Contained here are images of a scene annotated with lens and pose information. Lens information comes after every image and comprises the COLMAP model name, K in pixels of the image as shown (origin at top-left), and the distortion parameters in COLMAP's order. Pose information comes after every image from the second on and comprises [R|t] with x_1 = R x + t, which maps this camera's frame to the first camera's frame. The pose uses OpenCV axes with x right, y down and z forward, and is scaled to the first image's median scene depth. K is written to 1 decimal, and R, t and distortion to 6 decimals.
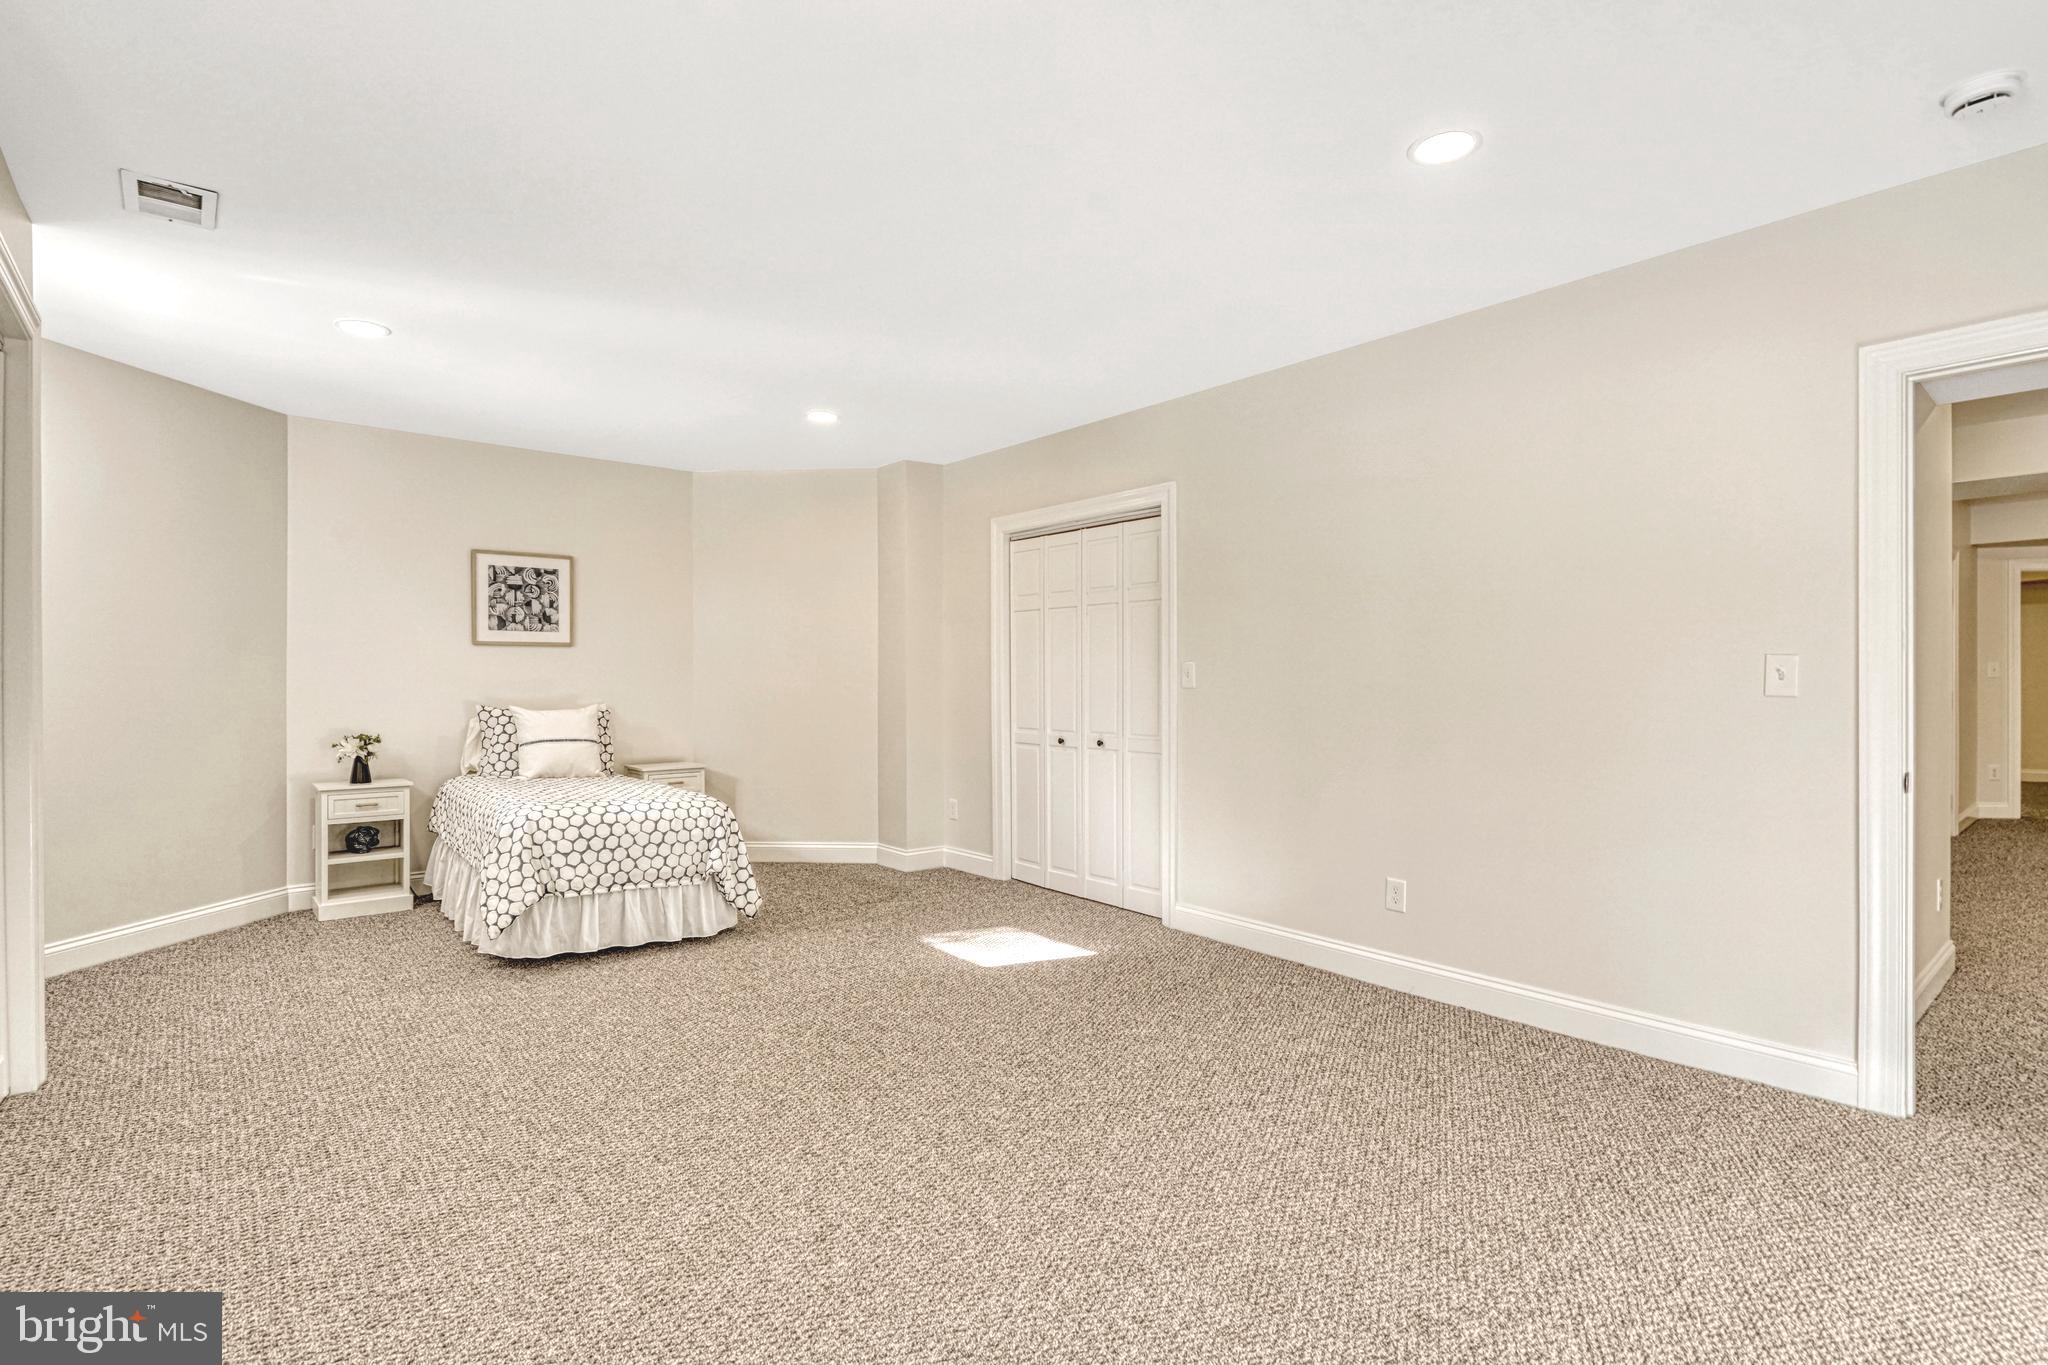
lens RADIAL K [[964.0, 0, 1014.4], [0, 964.0, 680.2], [0, 0, 1]] dist [-0.001848, 0.000507]
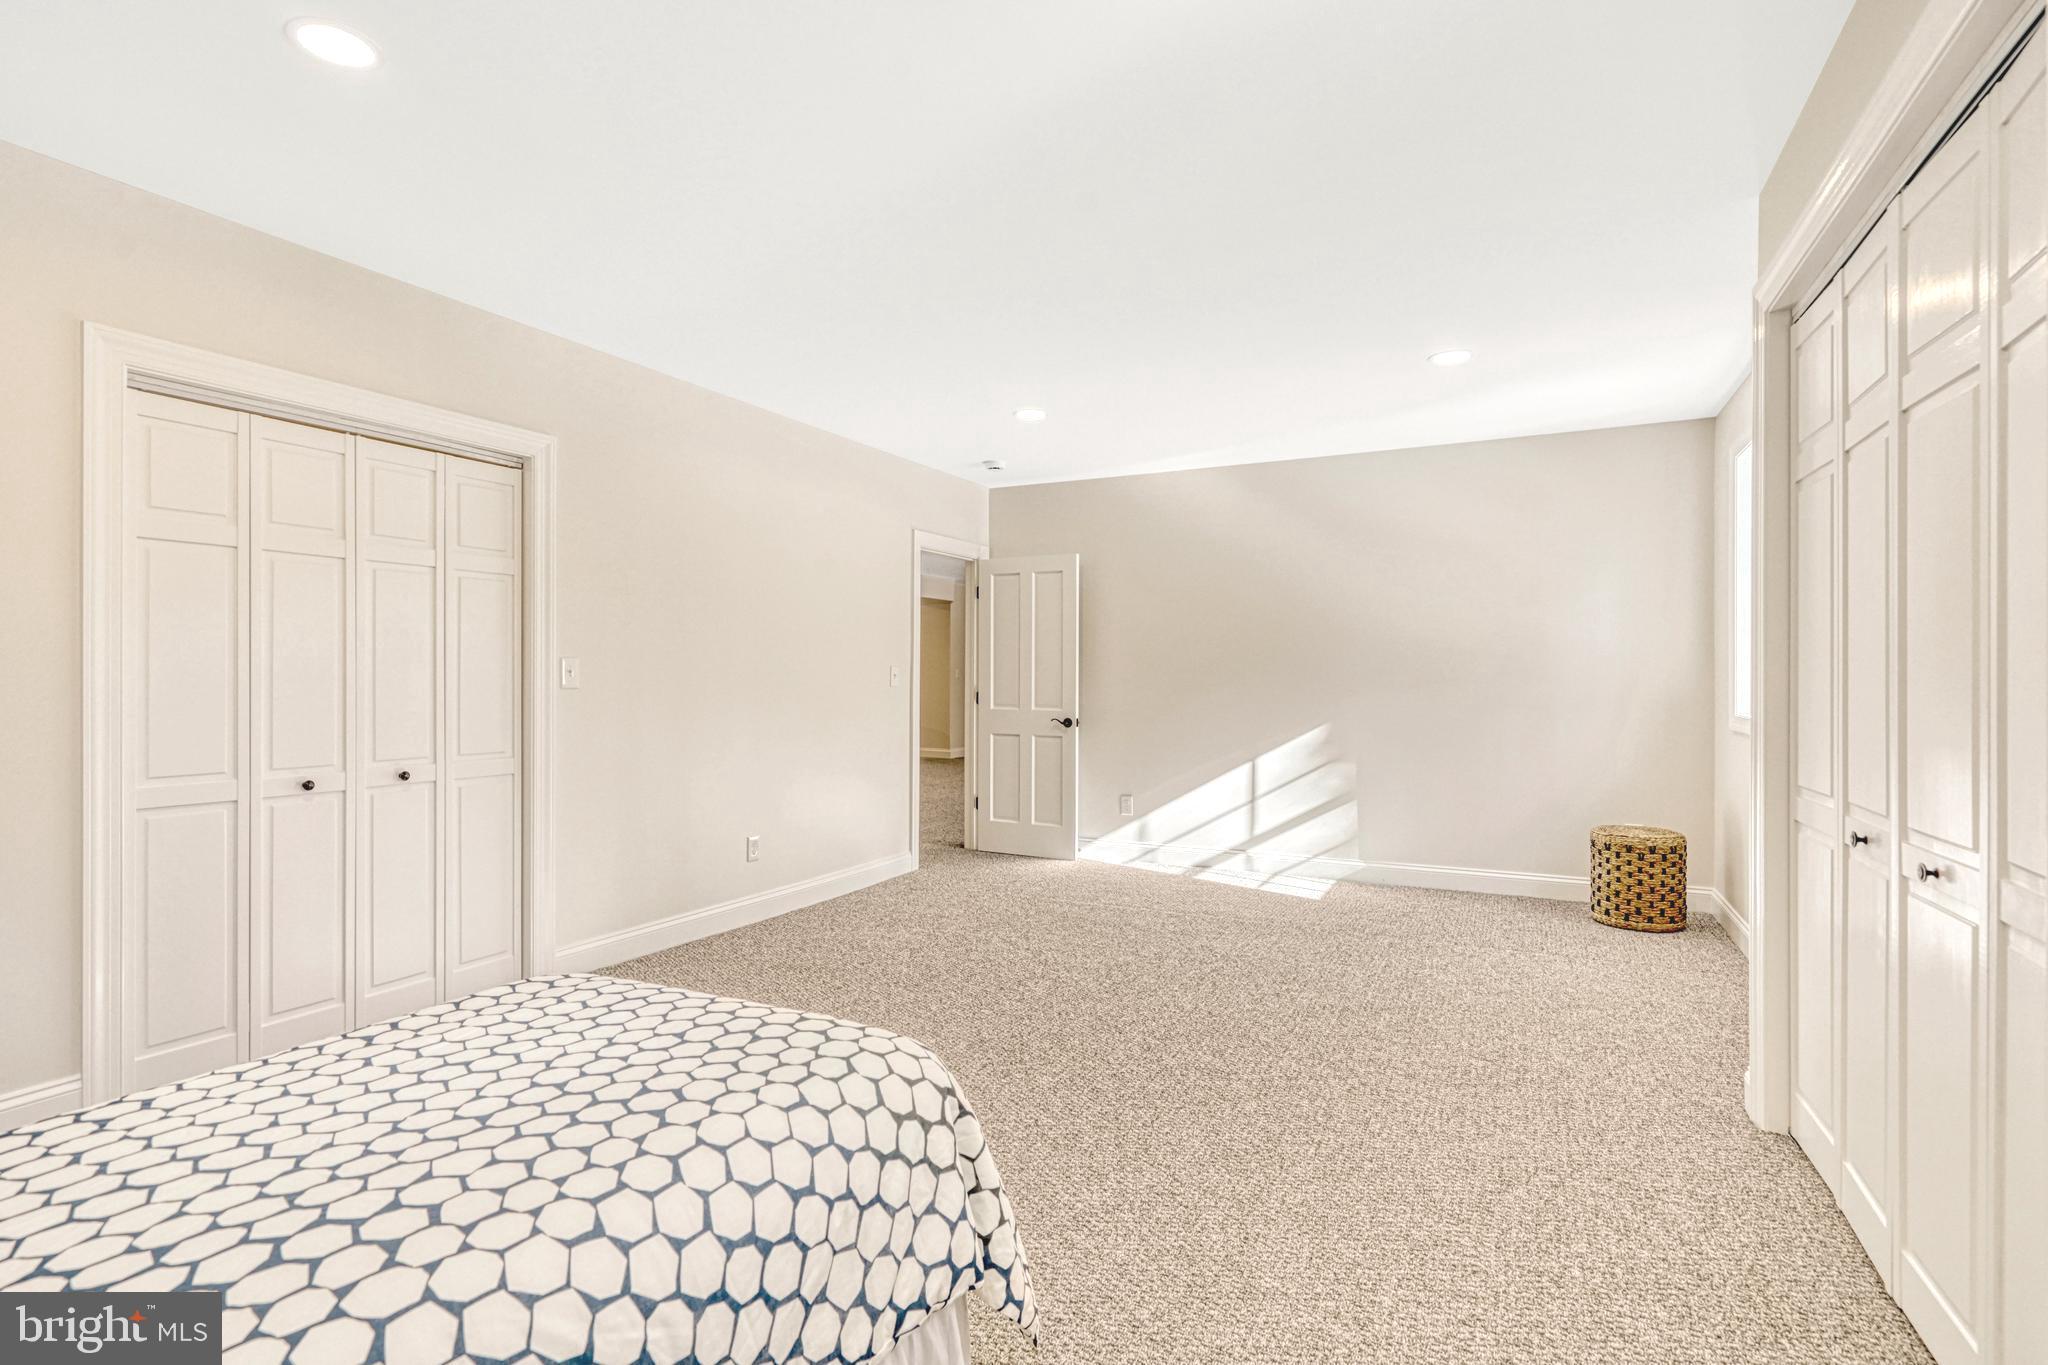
lens RADIAL K [[964.0, 0, 1015.9], [0, 964.0, 681.4], [0, 0, 1]] dist [-0.001848, 0.000507]
pose [[-0.381004, -0.001746, 0.924572, -0.738995], [0.000065, 0.999998, 0.001915, -0.000055], [-0.924573, 0.000790, -0.381004, 0.945738]]
